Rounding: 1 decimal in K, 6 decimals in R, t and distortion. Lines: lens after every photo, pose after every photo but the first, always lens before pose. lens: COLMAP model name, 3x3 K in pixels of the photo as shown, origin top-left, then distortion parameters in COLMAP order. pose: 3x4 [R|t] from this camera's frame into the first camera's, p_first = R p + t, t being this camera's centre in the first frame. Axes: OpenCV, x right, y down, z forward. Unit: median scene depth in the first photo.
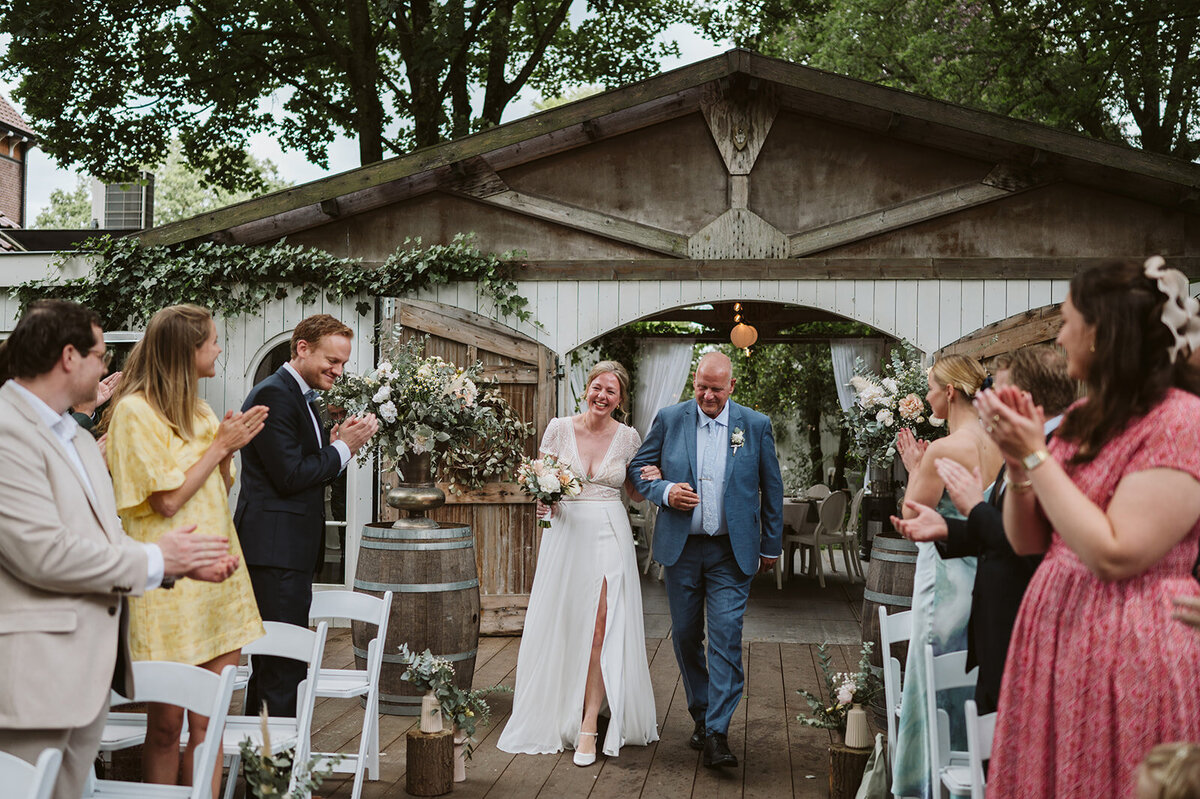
lens RADIAL K [[1193.8, 0, 605.5], [0, 1193.8, 396.9], [0, 0, 1]] dist [0.007978, 0.000000]
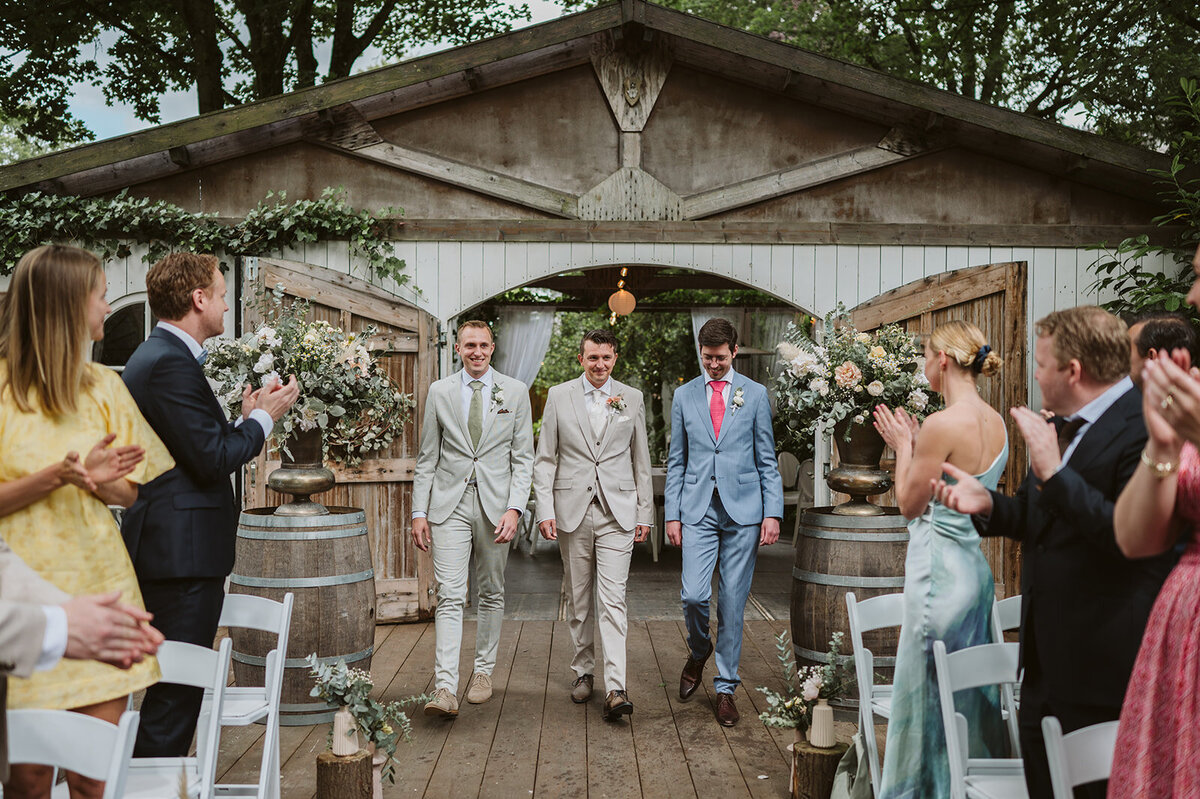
lens RADIAL K [[1193.8, 0, 636.5], [0, 1193.8, 398.0], [0, 0, 1]] dist [0.007978, 0.000000]
pose [[0.987975, -0.007107, 0.154450, -0.032857], [0.003034, 0.999642, 0.026590, 0.000492], [-0.154584, -0.025802, 0.987643, 0.057081]]
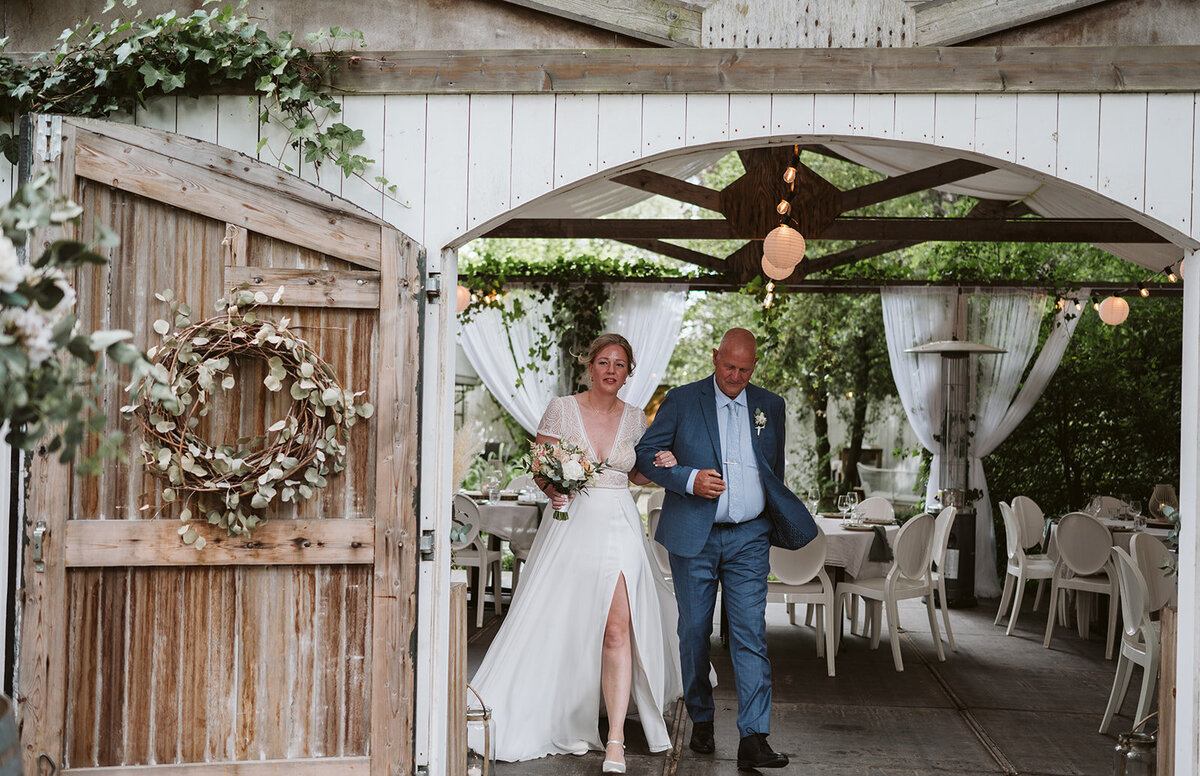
lens RADIAL K [[1443.8, 0, 601.3], [0, 1443.8, 399.6], [0, 0, 1]] dist [-0.008282, 0.000000]
pose [[0.999741, 0.009029, 0.020907, 0.018857], [-0.009389, 0.999809, 0.017150, 0.013974], [-0.020748, -0.017342, 0.999634, 0.432021]]
